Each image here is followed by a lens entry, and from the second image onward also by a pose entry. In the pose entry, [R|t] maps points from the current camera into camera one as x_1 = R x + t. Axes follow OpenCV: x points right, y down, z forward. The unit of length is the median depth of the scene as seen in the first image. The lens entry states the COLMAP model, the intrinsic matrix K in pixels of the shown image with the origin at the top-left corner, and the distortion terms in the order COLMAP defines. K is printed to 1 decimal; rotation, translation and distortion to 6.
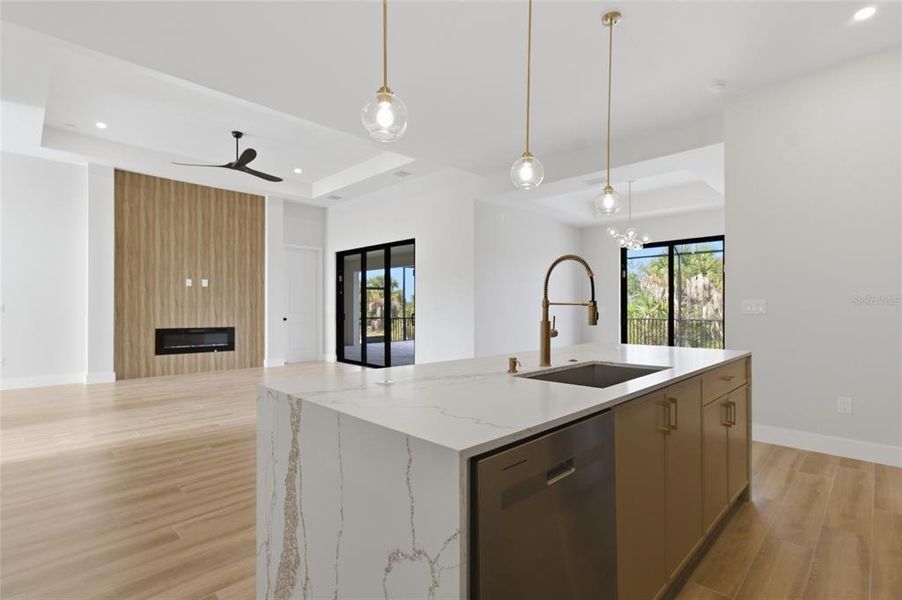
lens RADIAL K [[430.6, 0, 452.4], [0, 430.6, 306.5], [0, 0, 1]] dist [-0.016888, 0.011850]
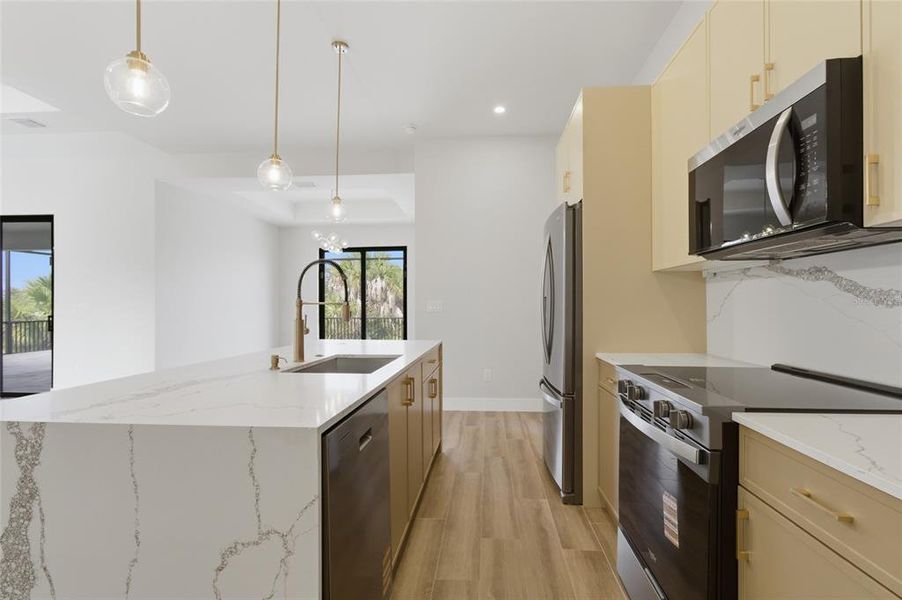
lens RADIAL K [[430.6, 0, 452.4], [0, 430.6, 306.5], [0, 0, 1]] dist [-0.016888, 0.011850]
pose [[0.766083, -0.000476, 0.642742, -0.156636], [0.000120, 1.000000, 0.000597, 0.000929], [-0.642742, -0.000380, 0.766083, -0.047392]]
